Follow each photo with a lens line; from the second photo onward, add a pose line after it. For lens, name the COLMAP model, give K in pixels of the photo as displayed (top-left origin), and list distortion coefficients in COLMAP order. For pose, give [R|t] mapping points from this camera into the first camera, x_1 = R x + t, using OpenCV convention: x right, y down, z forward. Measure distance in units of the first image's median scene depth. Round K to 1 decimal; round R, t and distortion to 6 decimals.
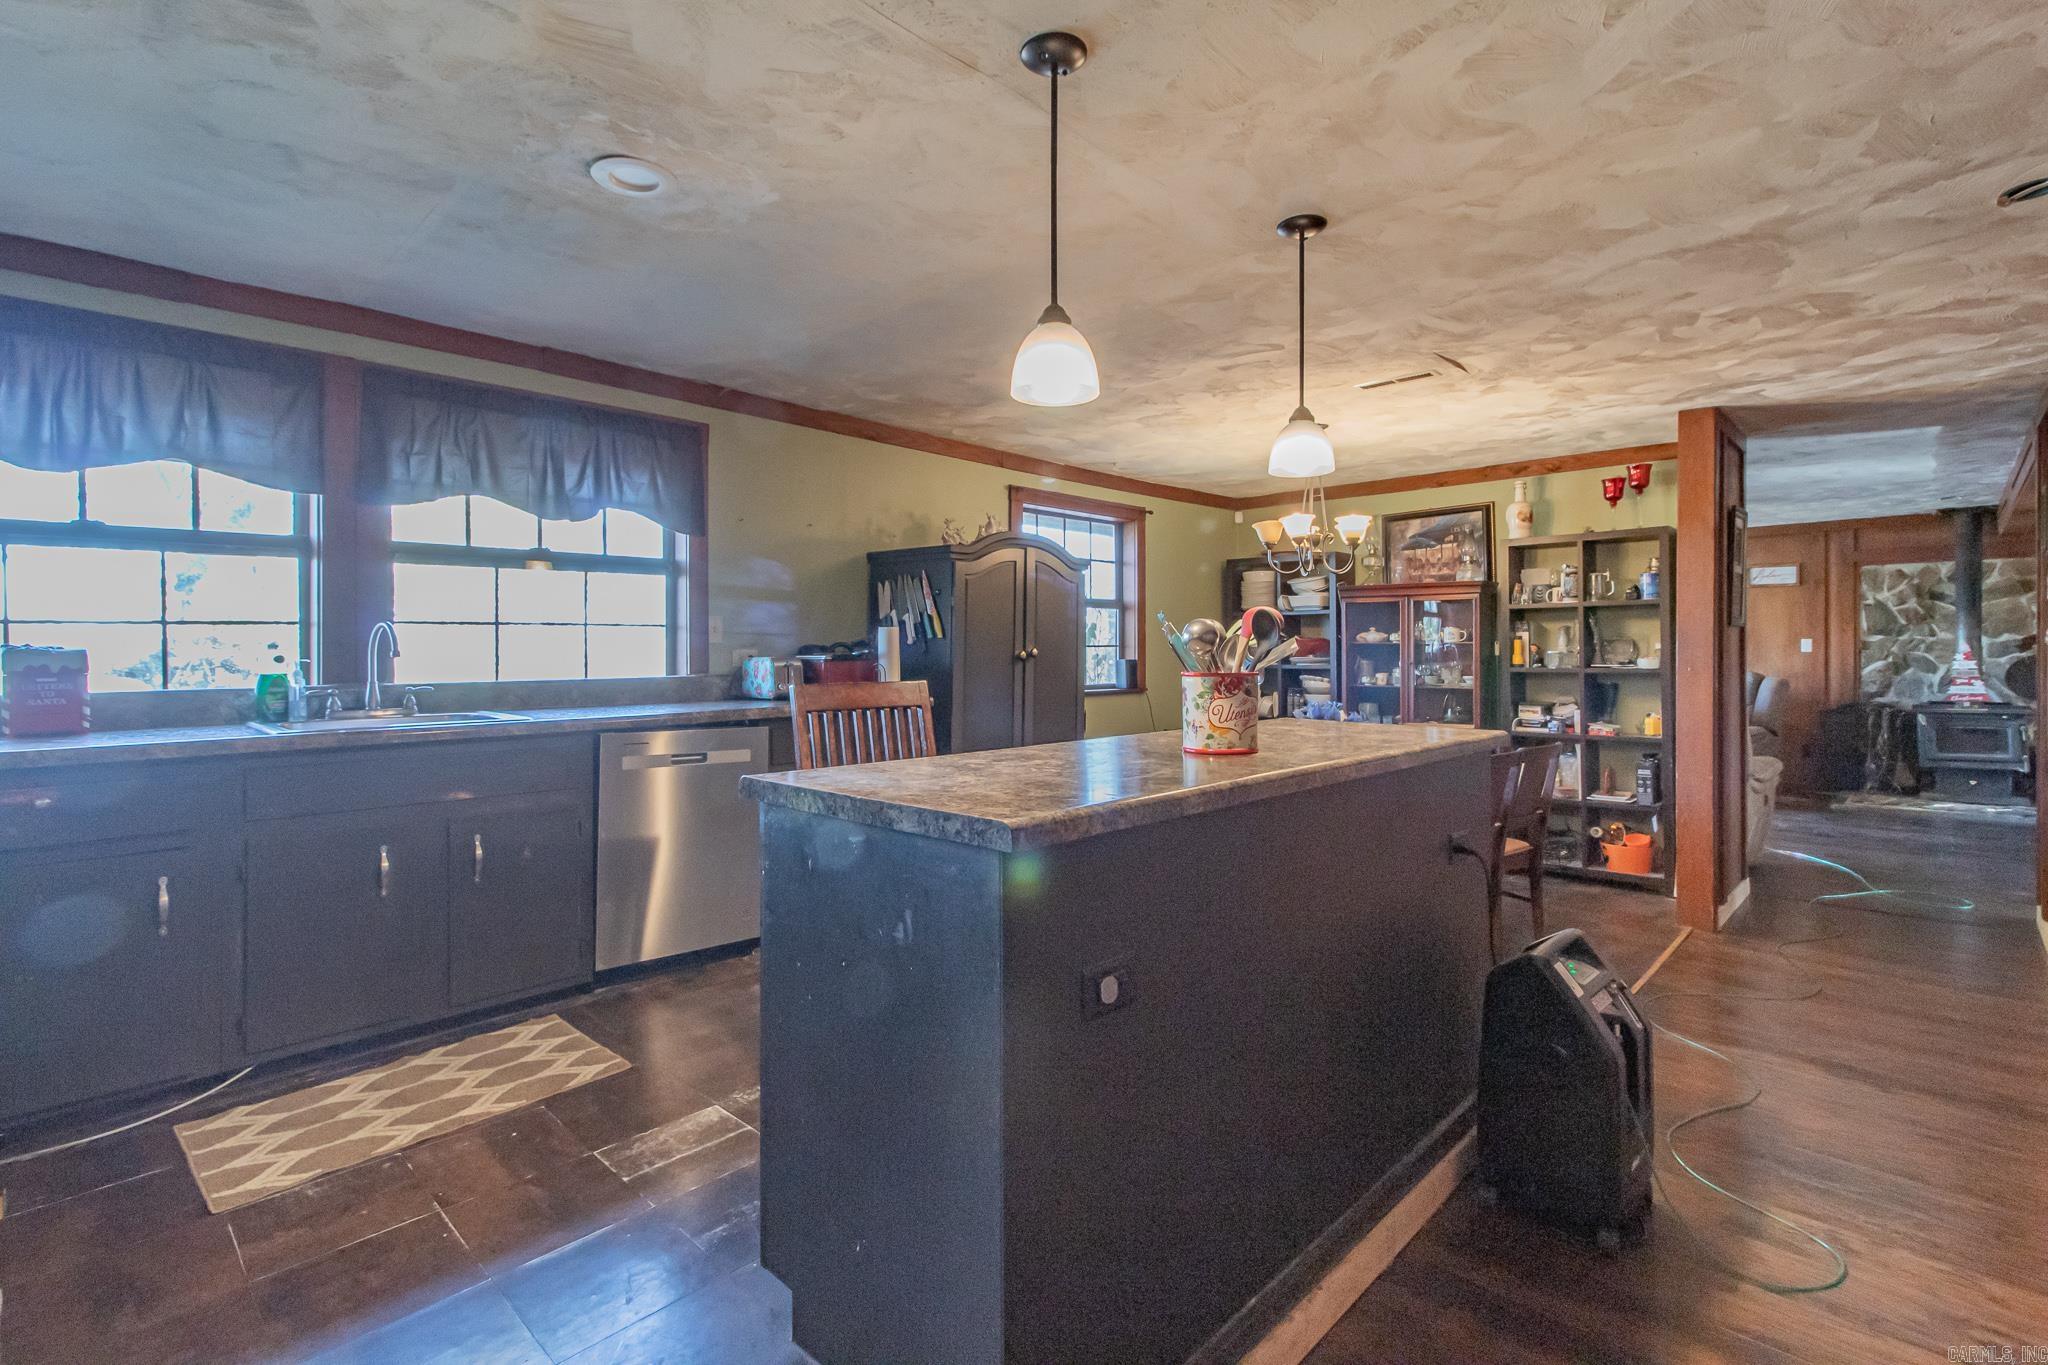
lens RADIAL K [[948.2, 0, 1023.5], [0, 948.2, 644.2], [0, 0, 1]] dist [-0.000455, -0.000068]
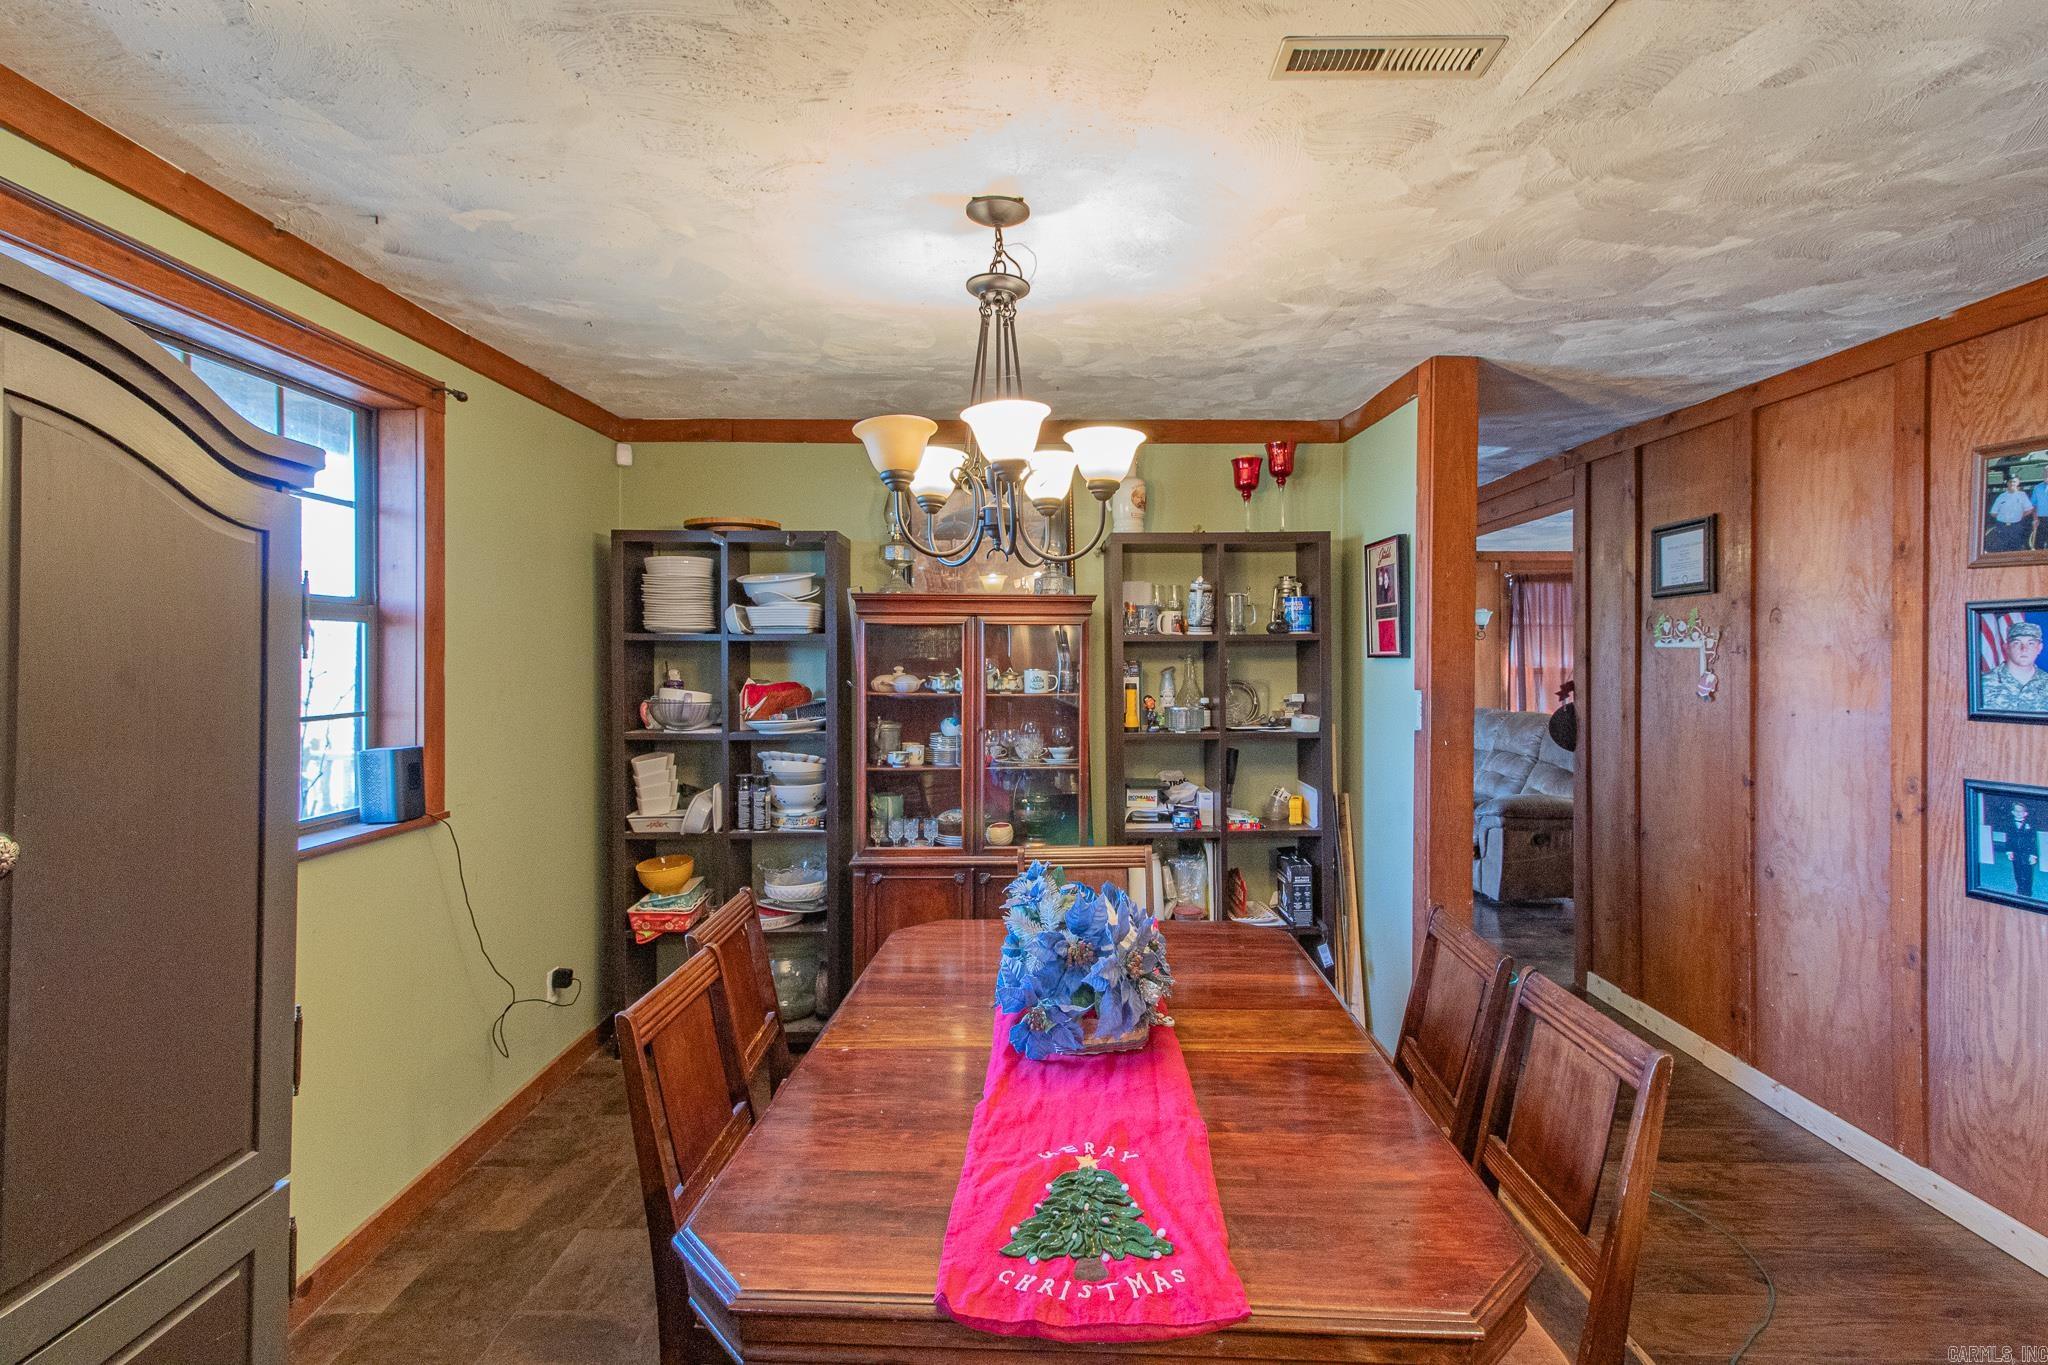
lens RADIAL K [[945.3, 0, 1045.4], [0, 945.3, 657.5], [0, 0, 1]] dist [-0.000883, -0.000117]
pose [[0.706366, 0.003285, 0.707839, 0.022830], [-0.004942, 0.999988, 0.000292, -0.026379], [-0.707829, -0.003704, 0.706374, 0.586761]]
